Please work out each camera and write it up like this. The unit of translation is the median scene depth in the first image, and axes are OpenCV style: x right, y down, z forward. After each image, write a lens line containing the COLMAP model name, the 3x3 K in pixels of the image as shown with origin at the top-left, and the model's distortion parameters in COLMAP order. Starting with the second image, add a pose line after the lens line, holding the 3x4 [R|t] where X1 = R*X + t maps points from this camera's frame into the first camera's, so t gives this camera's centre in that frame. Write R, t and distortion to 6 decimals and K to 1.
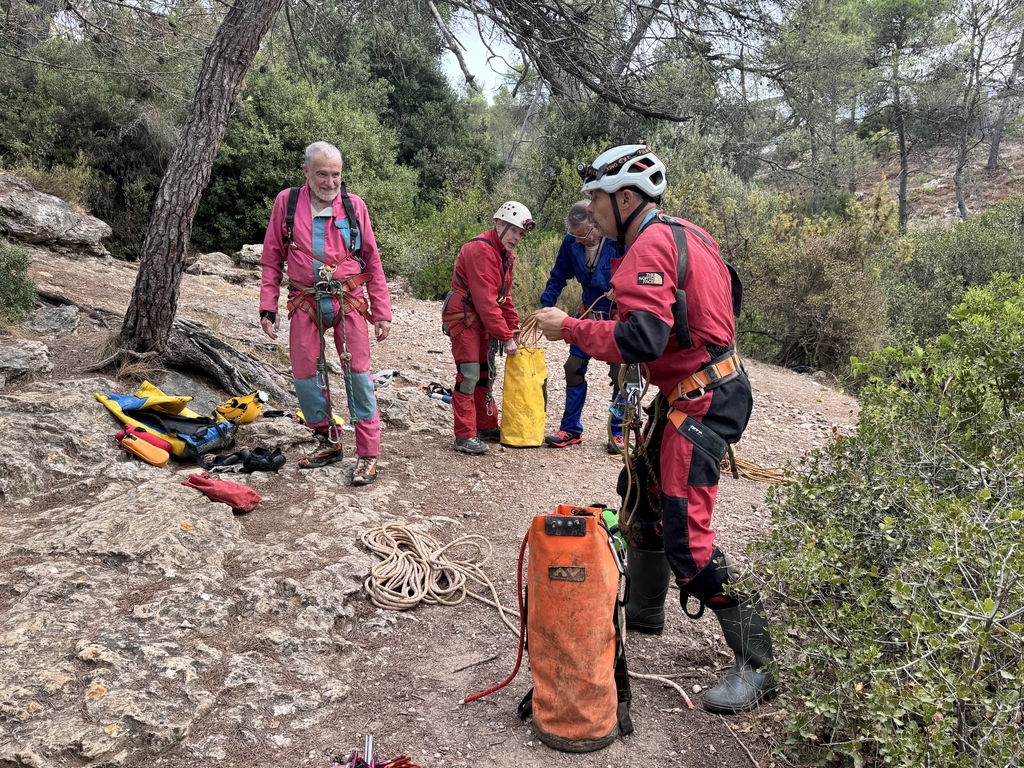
lens RADIAL K [[805.2, 0, 510.7], [0, 805.2, 383.3], [0, 0, 1]] dist [0.025579, -0.016648]
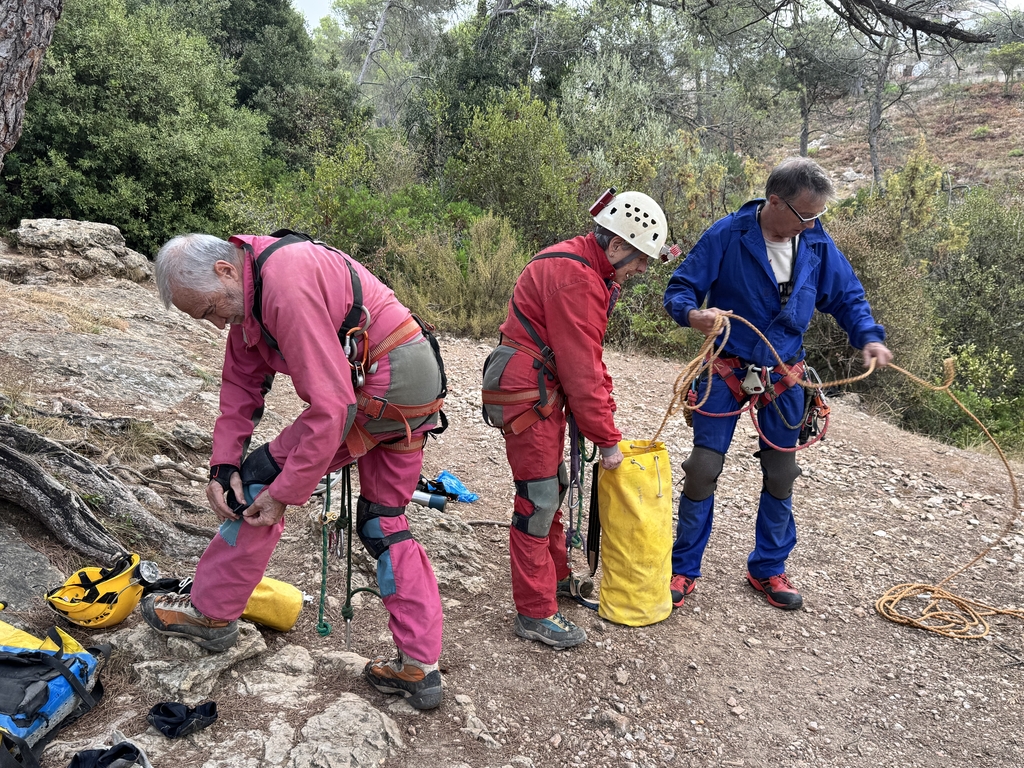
lens RADIAL K [[912.1, 0, 514.5], [0, 912.1, 385.4], [0, 0, 1]] dist [-0.009903, -0.010512]
pose [[0.980689, -0.032250, 0.192897, -0.209720], [0.027113, 0.999205, 0.029214, -0.119815], [-0.193686, -0.023420, 0.980784, 0.450538]]
